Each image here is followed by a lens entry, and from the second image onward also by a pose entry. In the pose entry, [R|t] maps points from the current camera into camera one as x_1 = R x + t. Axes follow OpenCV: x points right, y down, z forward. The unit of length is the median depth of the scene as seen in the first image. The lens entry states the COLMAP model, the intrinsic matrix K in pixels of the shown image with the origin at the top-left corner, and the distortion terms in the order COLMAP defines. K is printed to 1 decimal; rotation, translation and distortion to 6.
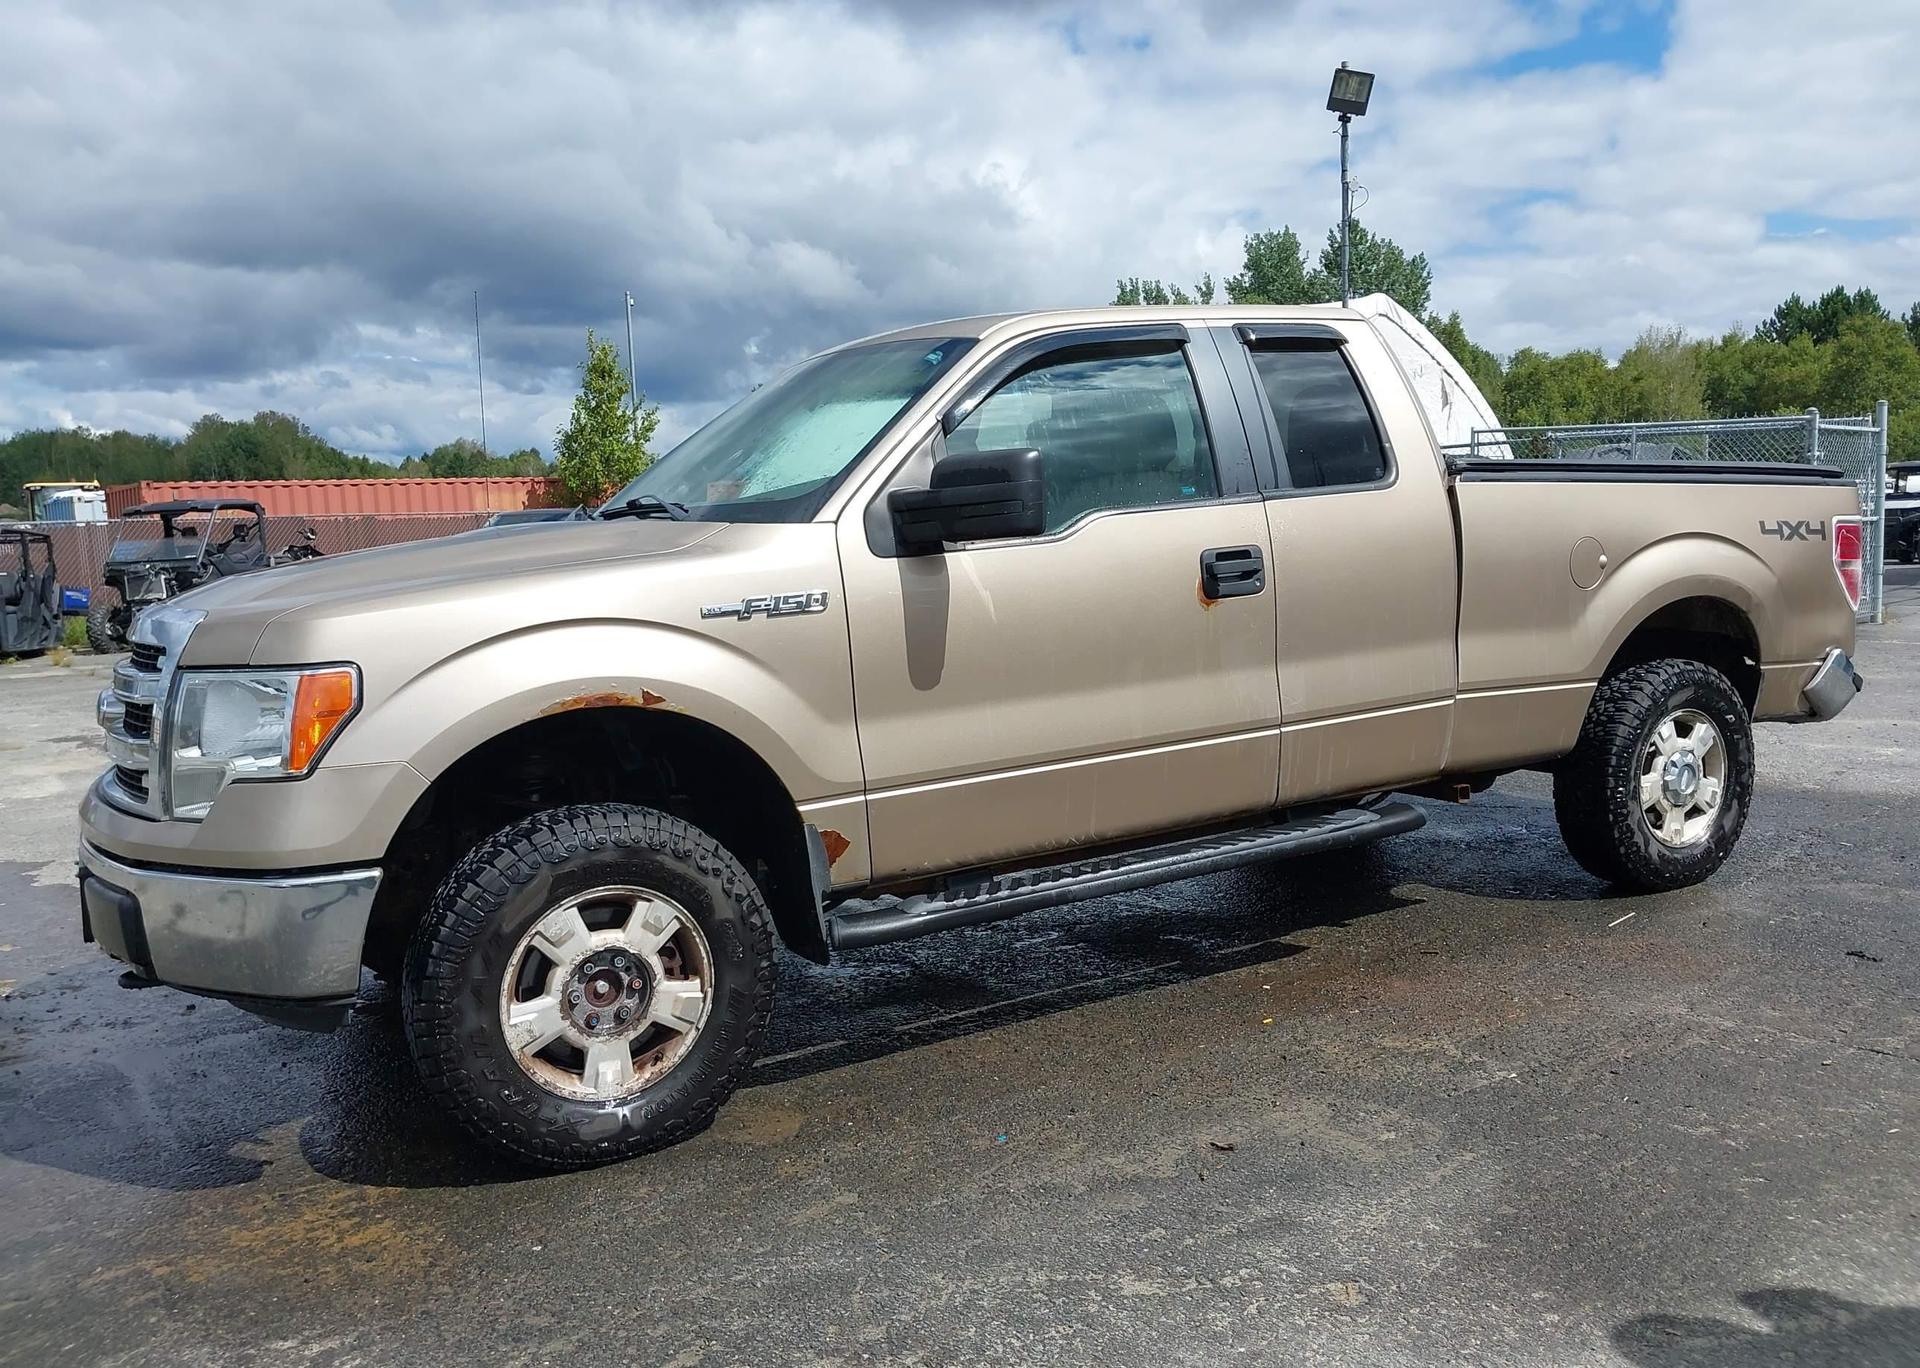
lens RADIAL K [[1511.5, 0, 963.3], [0, 1511.5, 710.6], [0, 0, 1]] dist [0.051437, -0.077279]
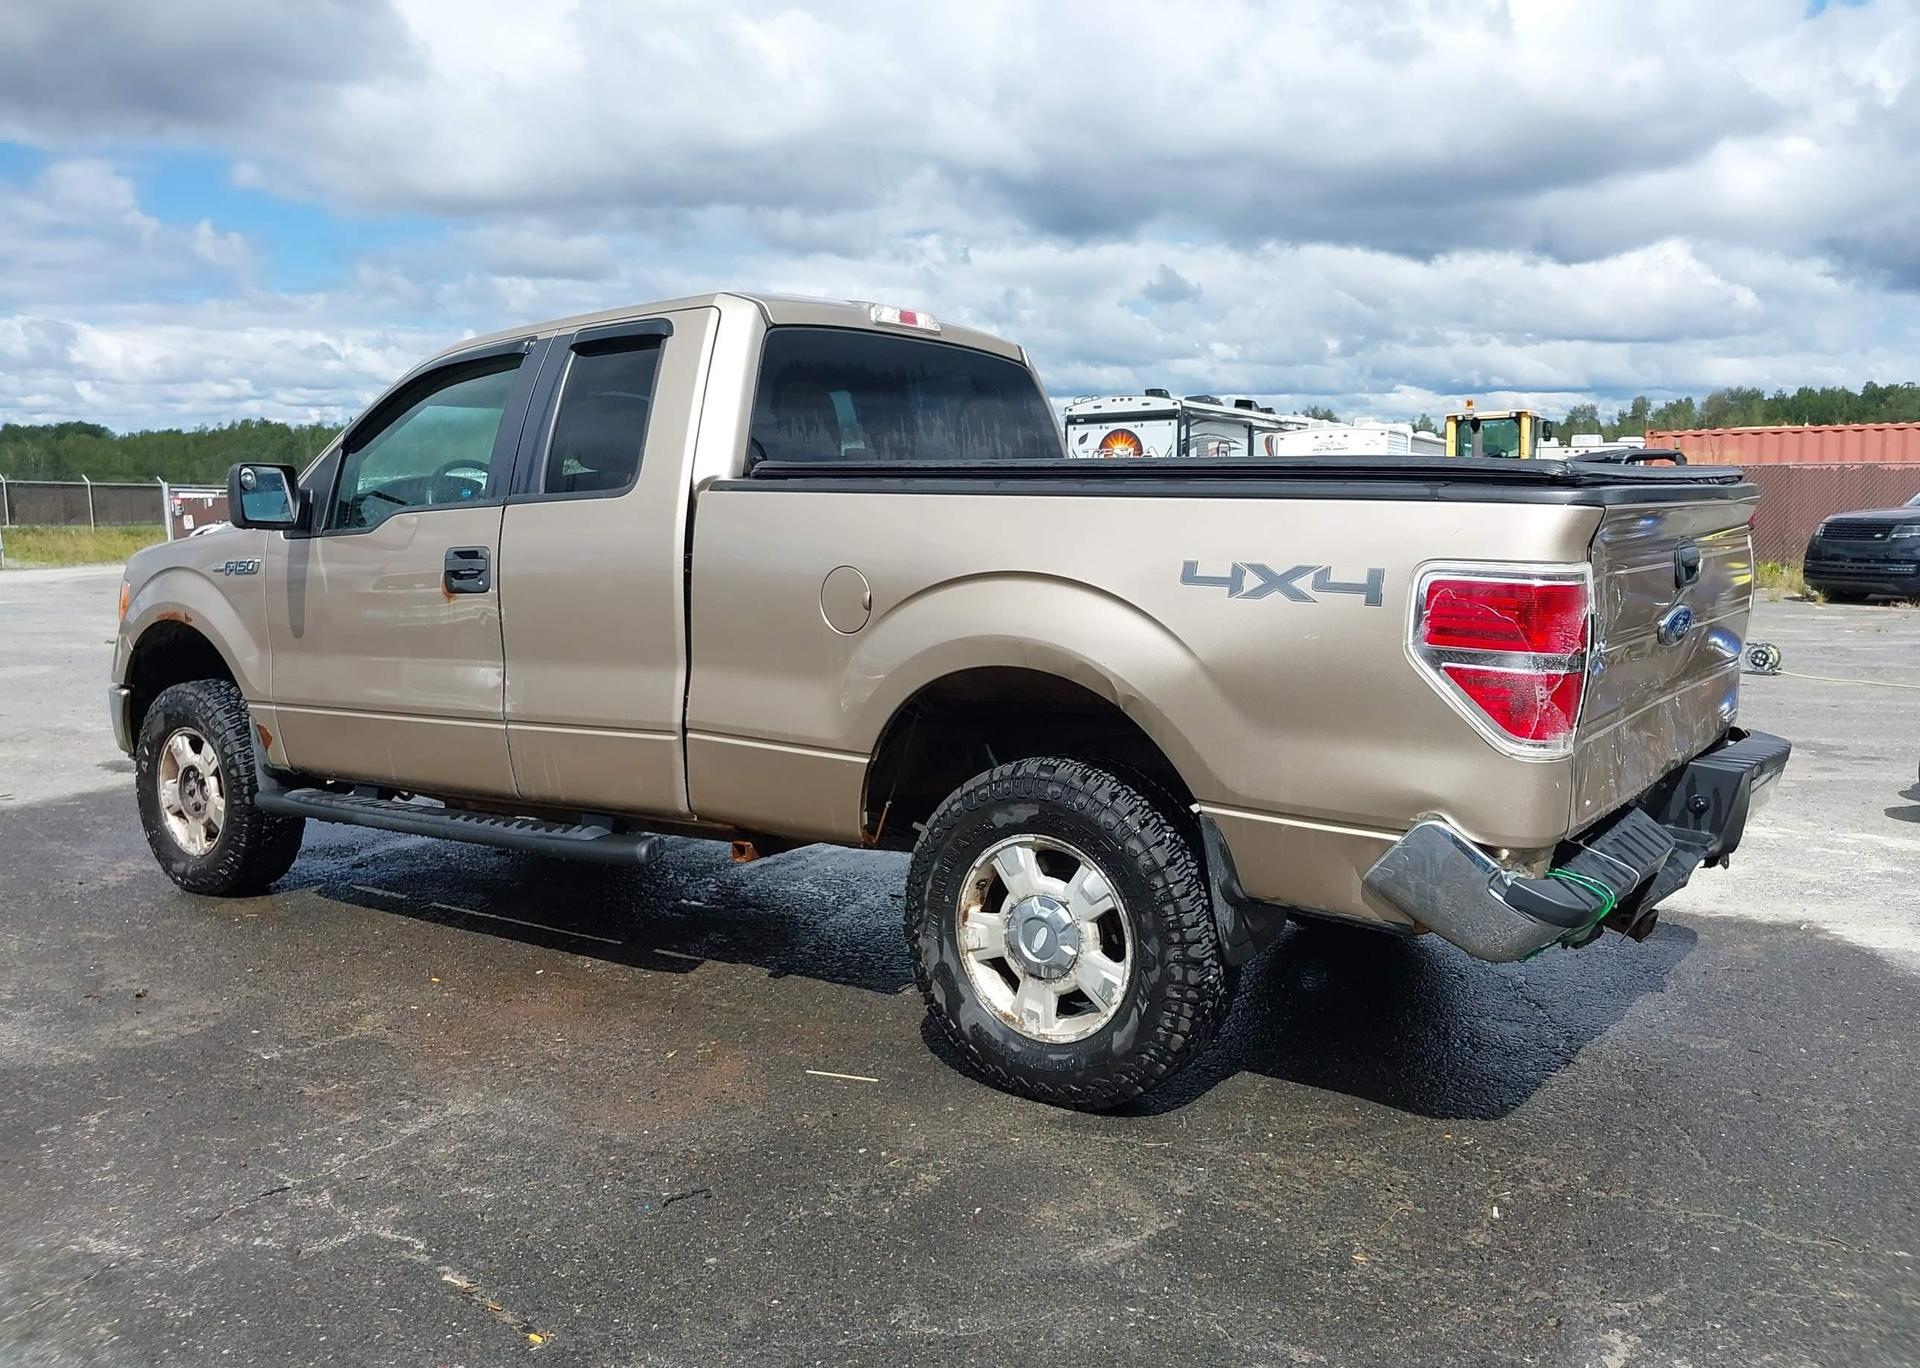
lens RADIAL K [[1517.0, 0, 960.0], [0, 1517.0, 684.0], [0, 0, 1]] dist [0.054284, -0.080156]
pose [[0.406763, 0.139412, -0.902833, 1.273494], [-0.117396, 0.988070, 0.099683, -0.155693], [0.905959, 0.065442, 0.418276, 0.835873]]
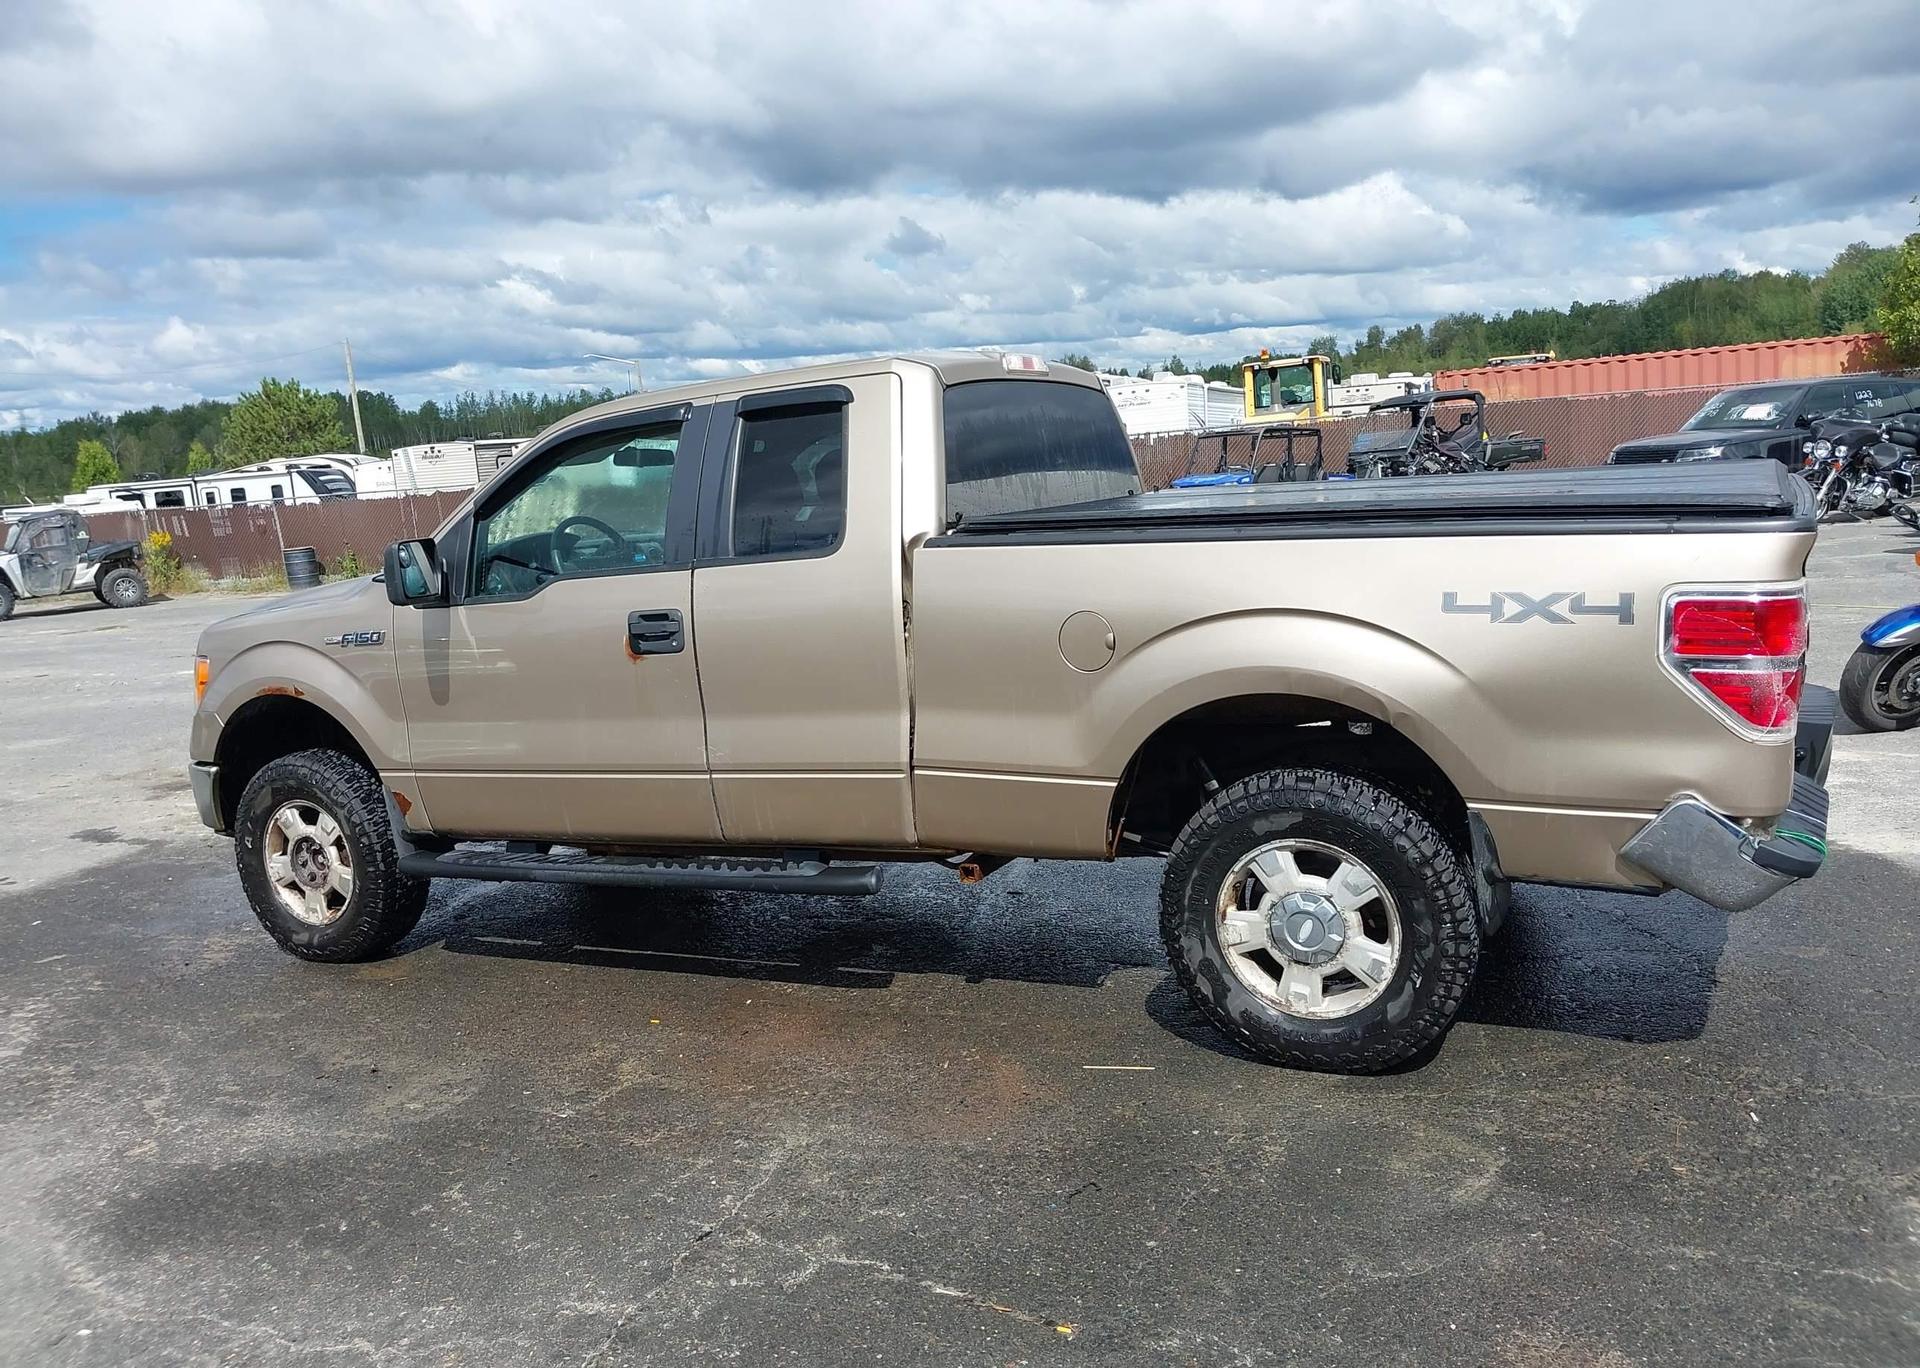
lens RADIAL K [[1514.2, 0, 954.1], [0, 1514.2, 694.8], [0, 0, 1]] dist [0.053124, -0.109104]
pose [[0.539480, 0.128435, -0.832145, 1.209246], [-0.048839, 0.991407, 0.121353, -0.187255], [0.840581, -0.024827, 0.541117, 0.550599]]
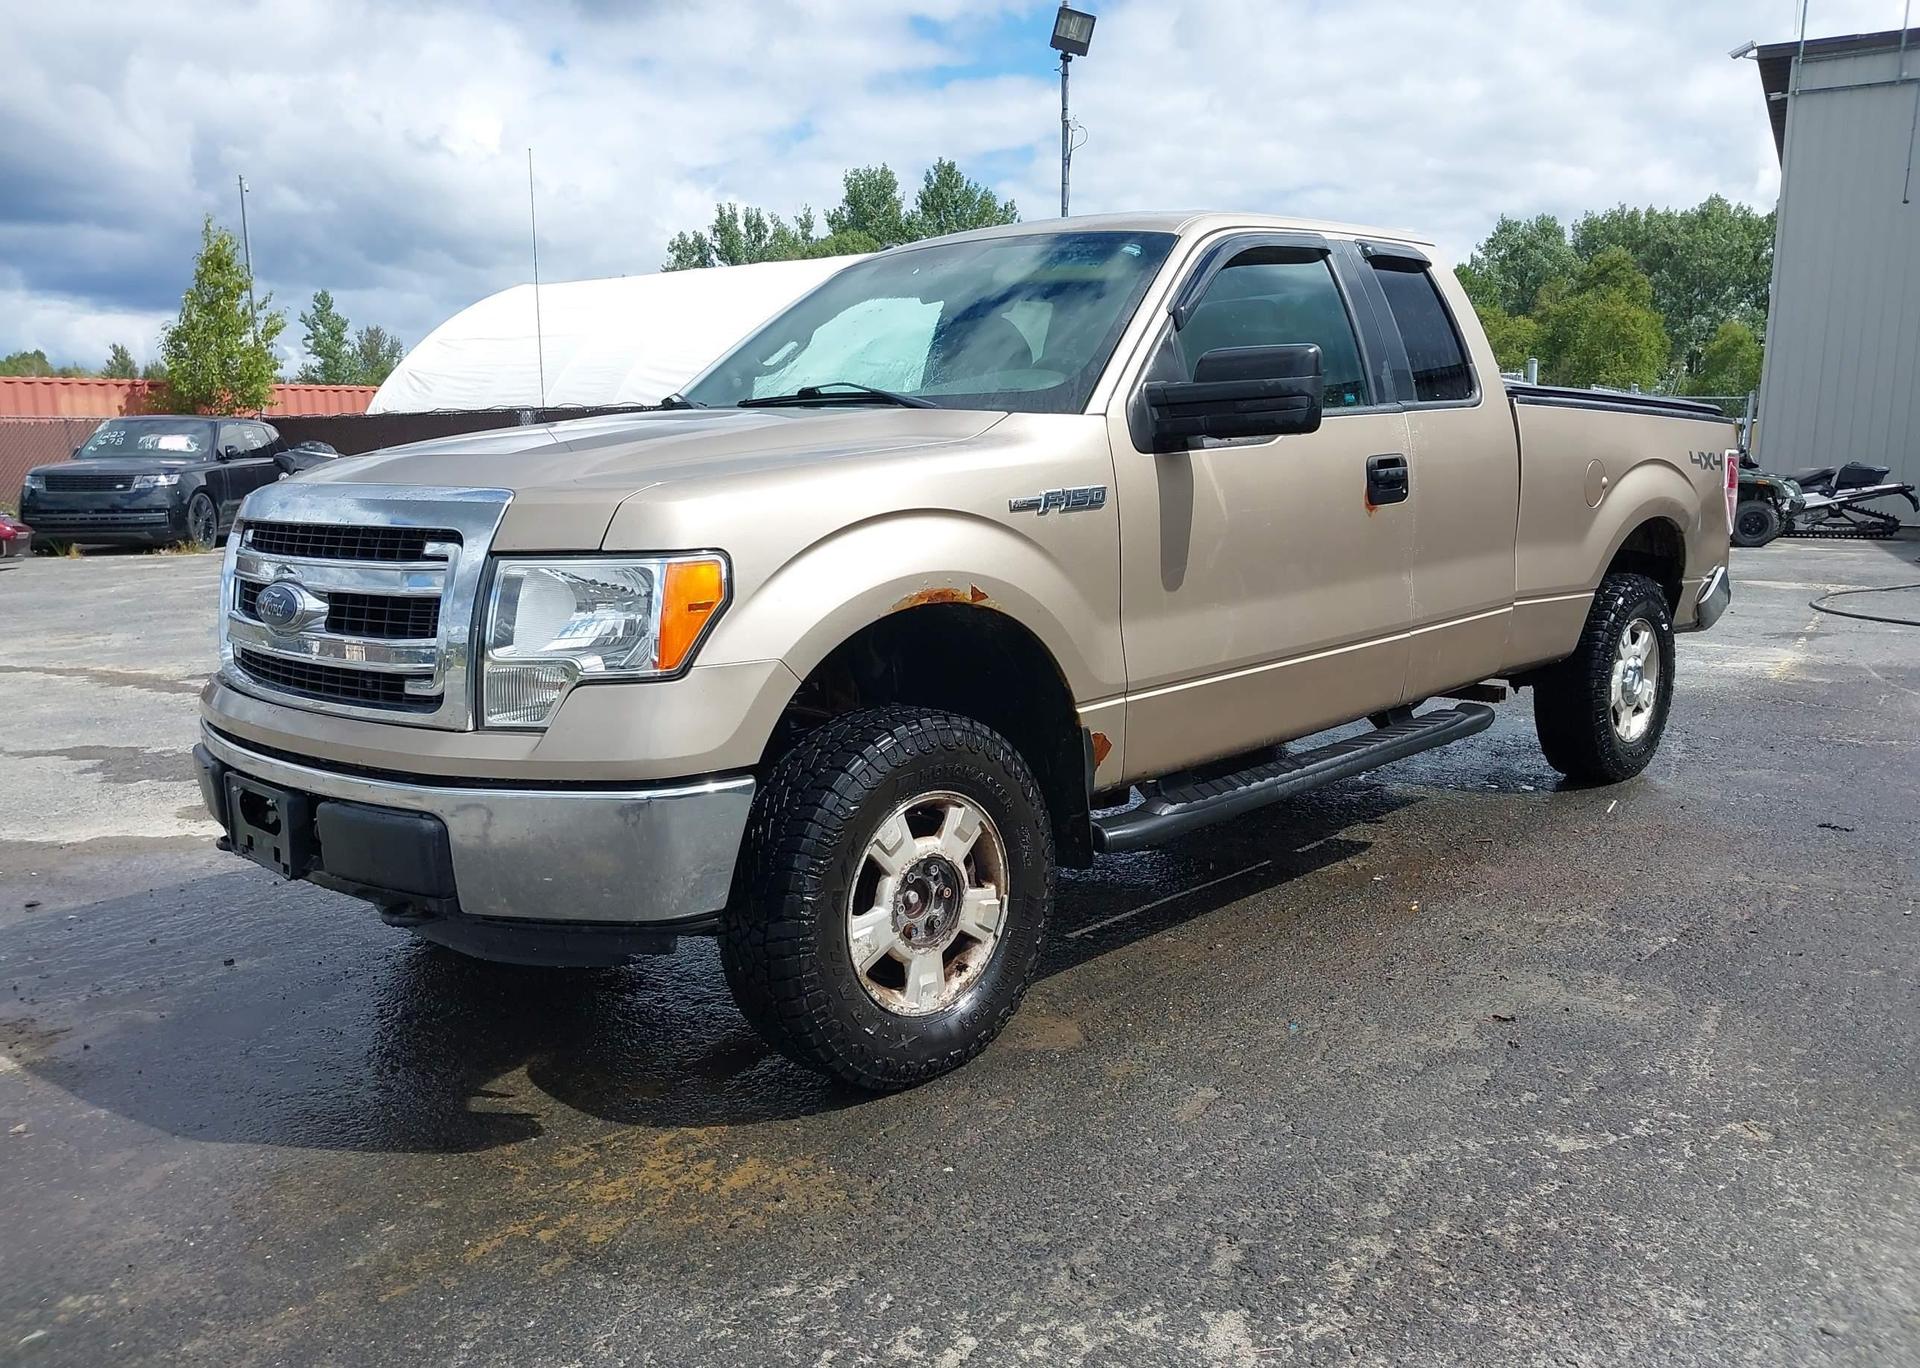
lens RADIAL K [[1511.5, 0, 963.3], [0, 1511.5, 710.6], [0, 0, 1]] dist [0.051437, -0.077279]
pose [[0.963309, -0.016498, 0.267888, -0.368147], [0.005199, 0.999069, 0.042832, 0.019631], [-0.268345, -0.039868, 0.962498, 0.067642]]
